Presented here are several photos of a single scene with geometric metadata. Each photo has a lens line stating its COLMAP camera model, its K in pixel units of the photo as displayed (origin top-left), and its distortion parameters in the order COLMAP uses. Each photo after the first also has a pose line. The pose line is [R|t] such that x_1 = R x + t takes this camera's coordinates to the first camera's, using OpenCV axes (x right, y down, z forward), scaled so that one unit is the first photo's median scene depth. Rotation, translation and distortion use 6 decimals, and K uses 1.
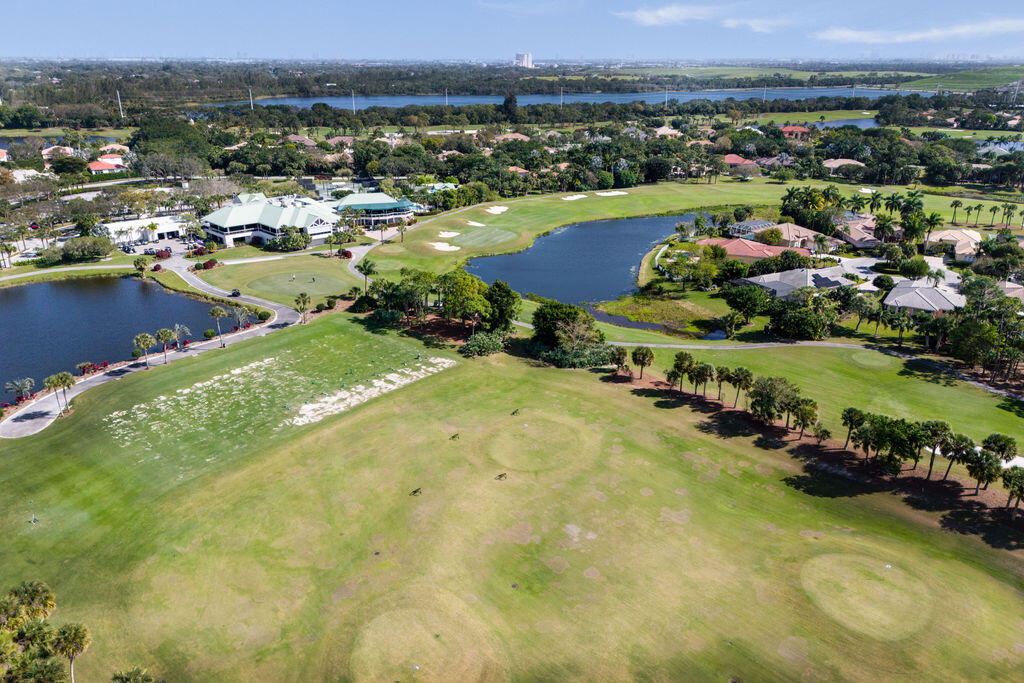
lens RADIAL K [[729.2, 0, 512.0], [0, 729.2, 341.5], [0, 0, 1]] dist [0.073616, -0.075407]
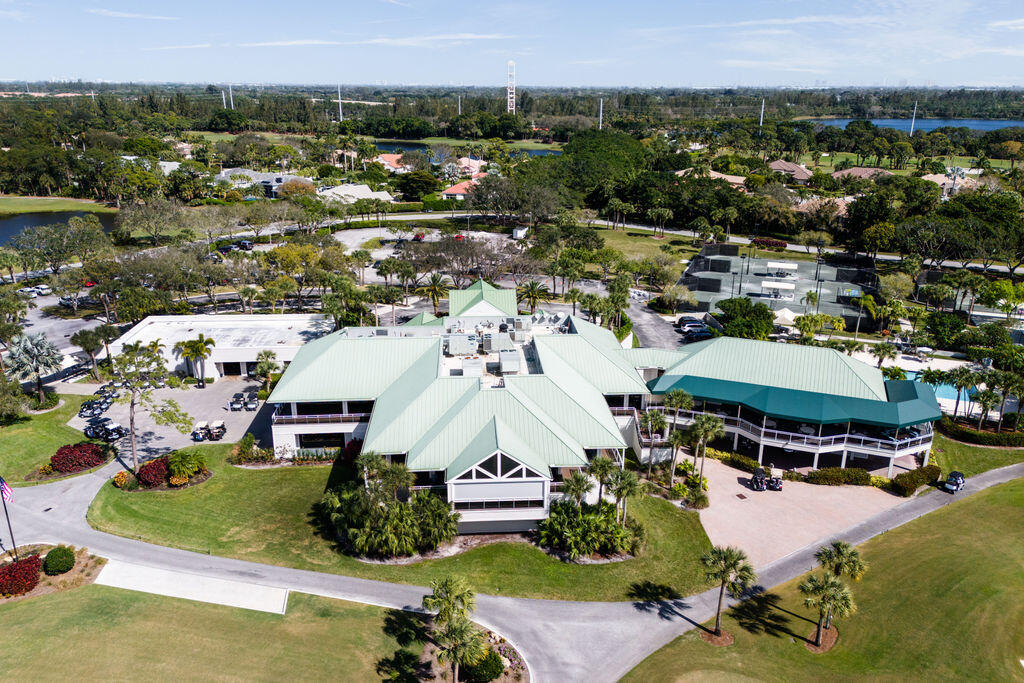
lens RADIAL K [[729.2, 0, 512.0], [0, 729.2, 341.5], [0, 0, 1]] dist [0.073616, -0.075407]
pose [[0.760725, 0.213025, -0.613122, -0.054415], [-0.234576, 0.970994, 0.046317, -0.112105], [0.605204, 0.108590, 0.788629, 0.402883]]
